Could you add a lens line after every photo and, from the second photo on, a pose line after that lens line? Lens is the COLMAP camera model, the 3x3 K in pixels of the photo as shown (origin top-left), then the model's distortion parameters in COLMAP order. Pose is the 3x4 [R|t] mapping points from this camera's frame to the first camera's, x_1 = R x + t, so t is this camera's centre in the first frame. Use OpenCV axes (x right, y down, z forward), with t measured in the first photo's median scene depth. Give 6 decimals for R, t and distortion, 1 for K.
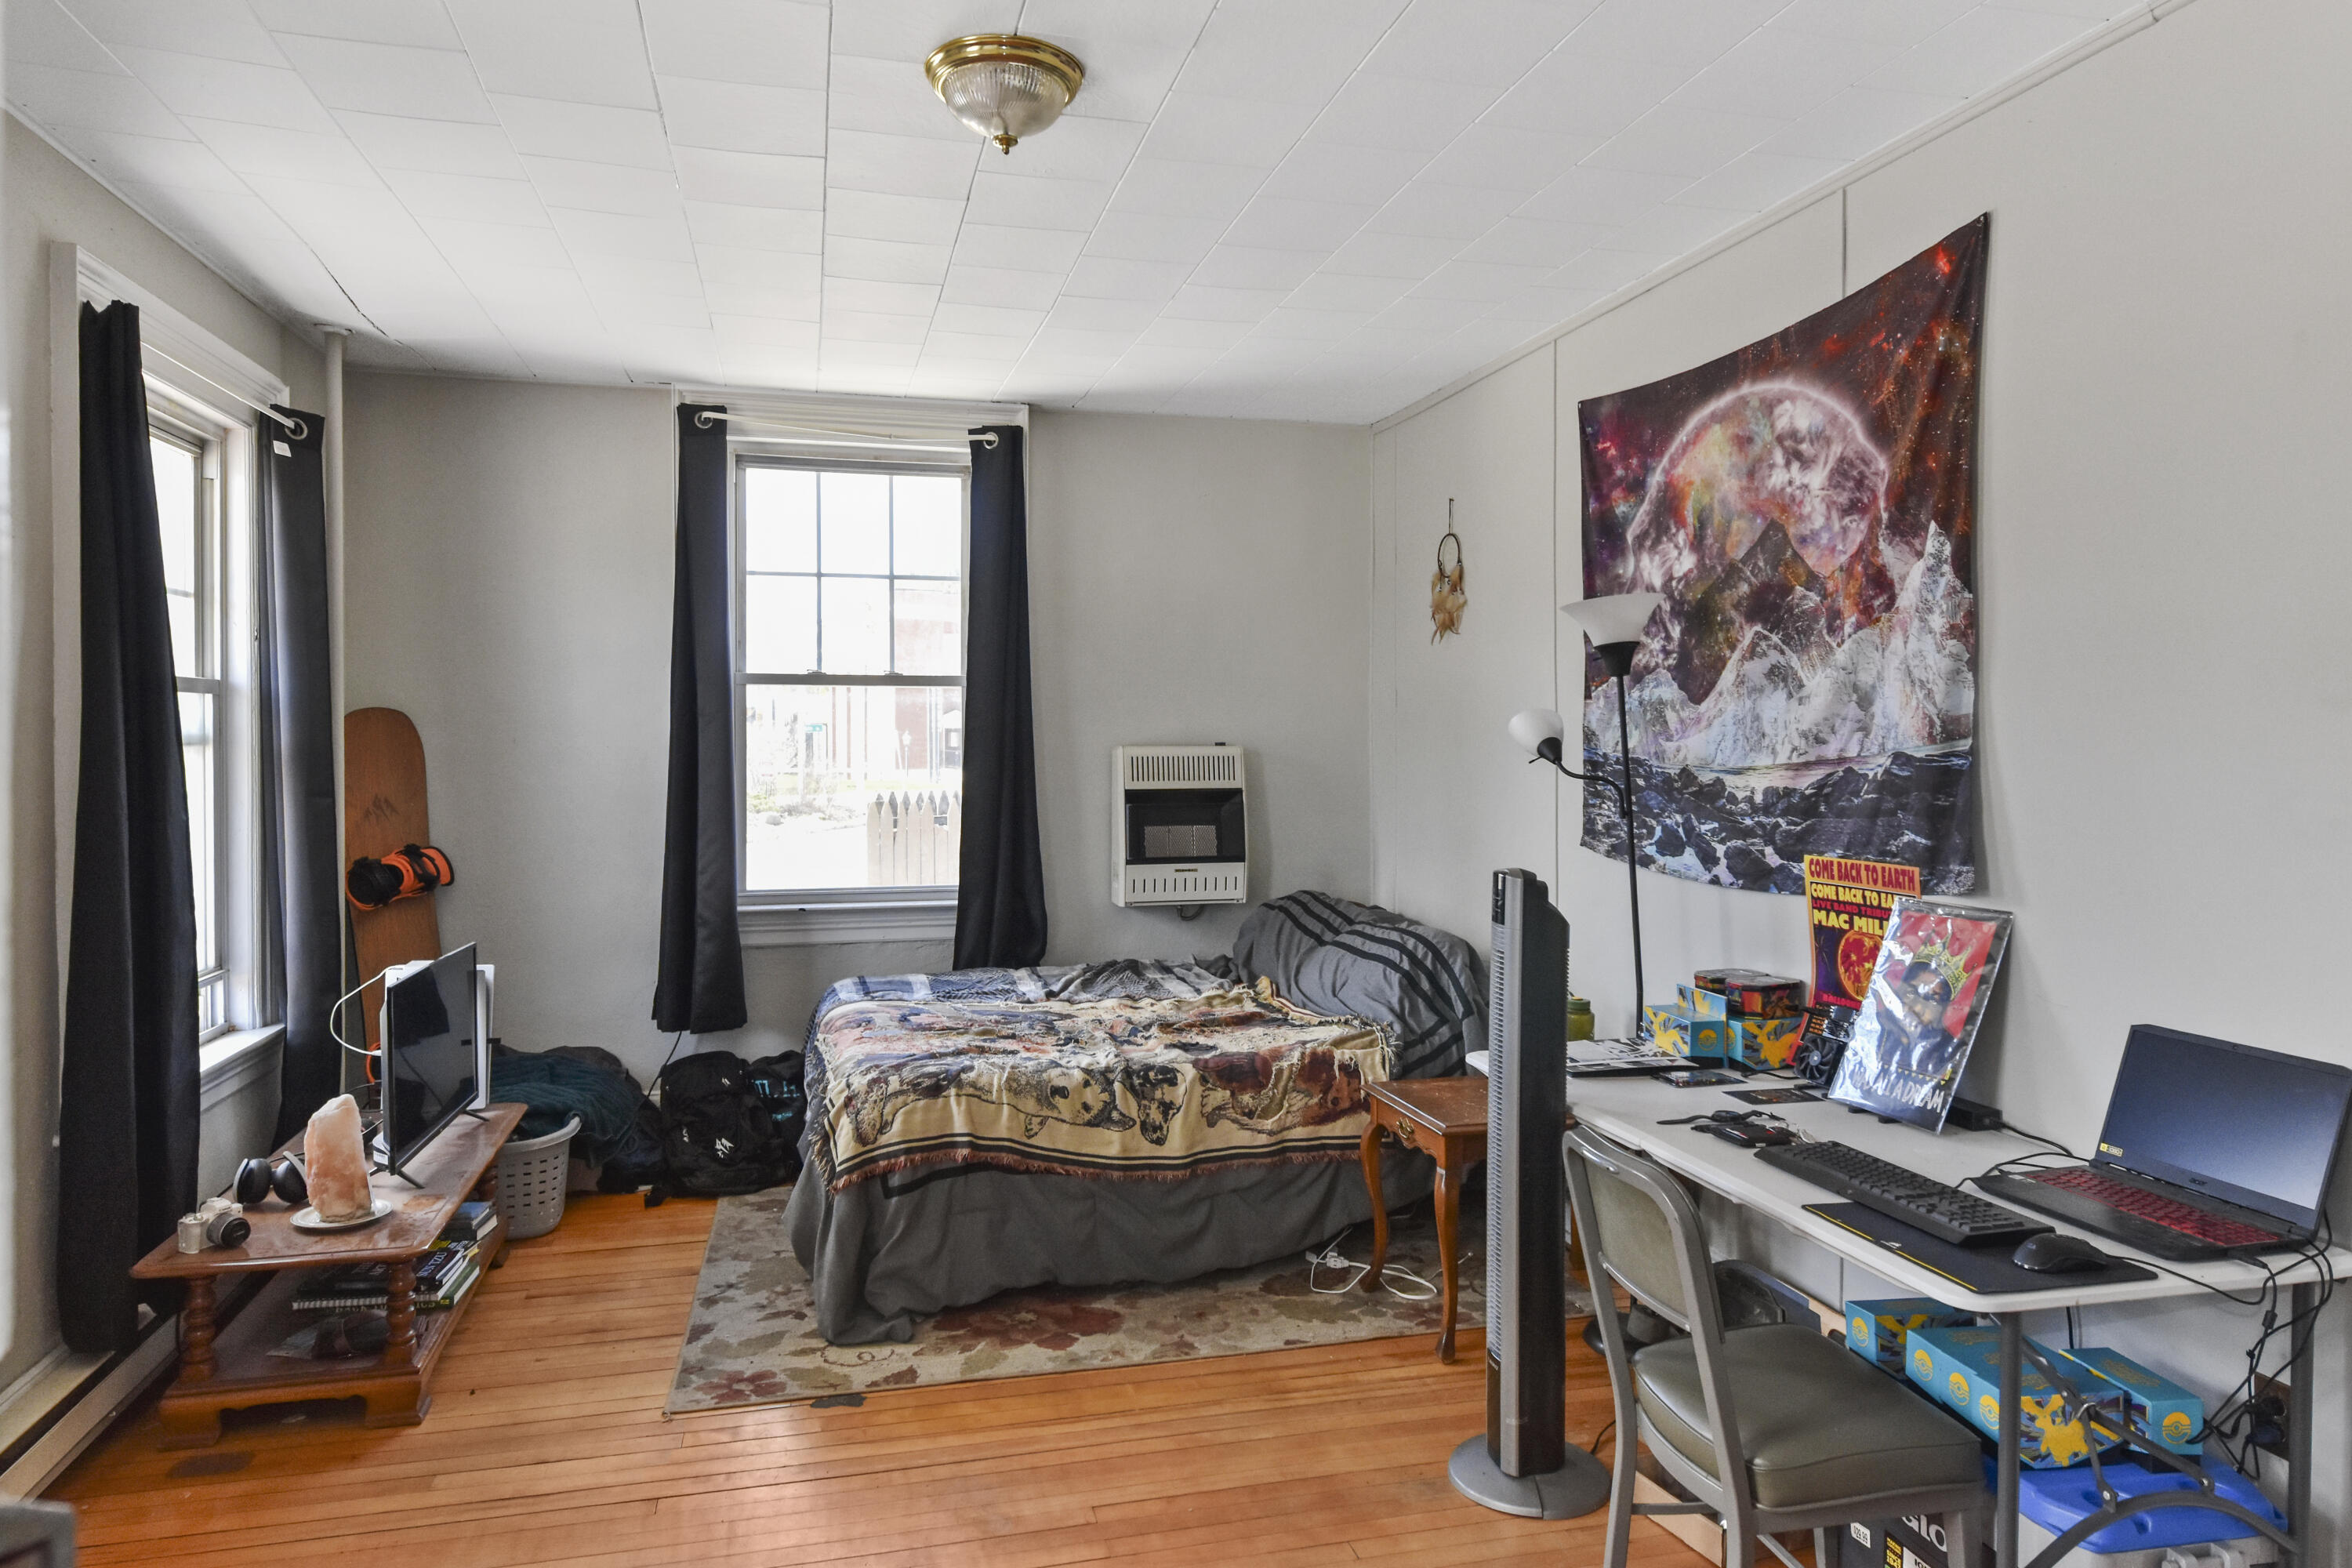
lens RADIAL K [[1446.4, 0, 1176.0], [0, 1446.4, 784.0], [0, 0, 1]] dist [0.011534, -0.000304]
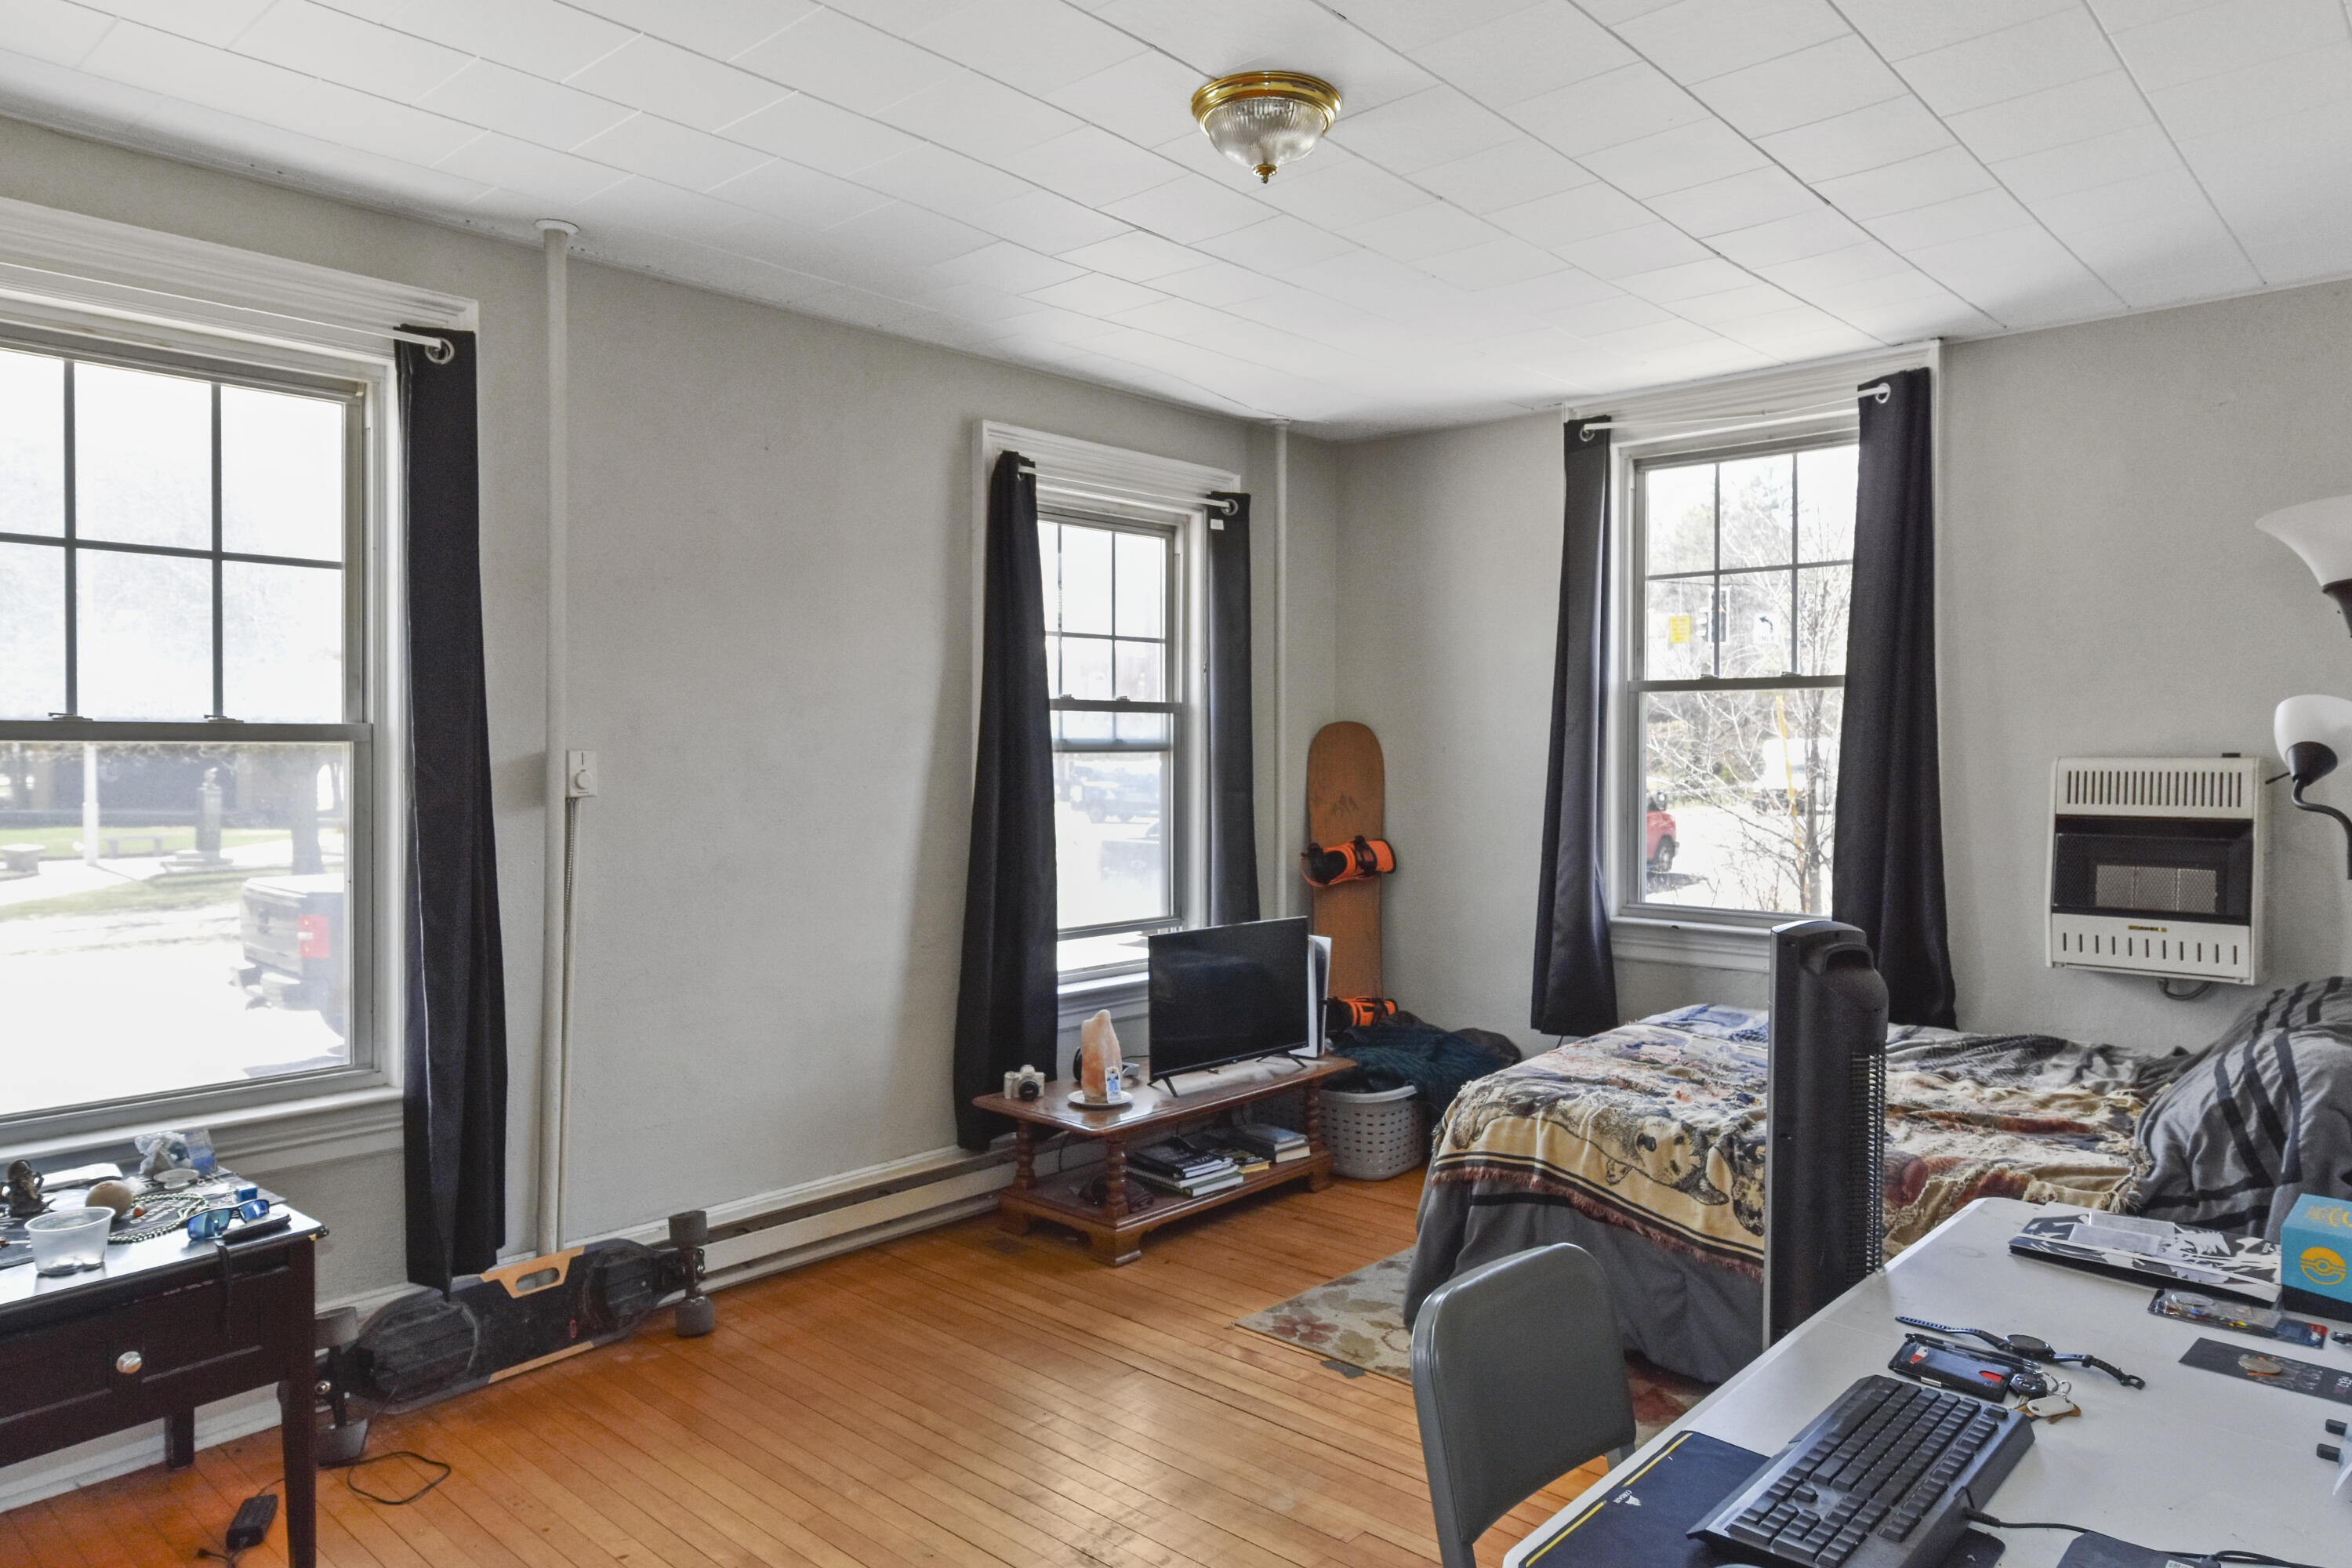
lens RADIAL K [[1495.1, 0, 1175.2], [0, 1495.1, 795.7], [0, 0, 1]] dist [0.013109, 0.000853]
pose [[0.548949, 0.026334, -0.835441, 0.478242], [-0.028904, 0.999504, 0.012513, -0.003084], [0.835356, 0.017278, 0.549438, 0.226251]]
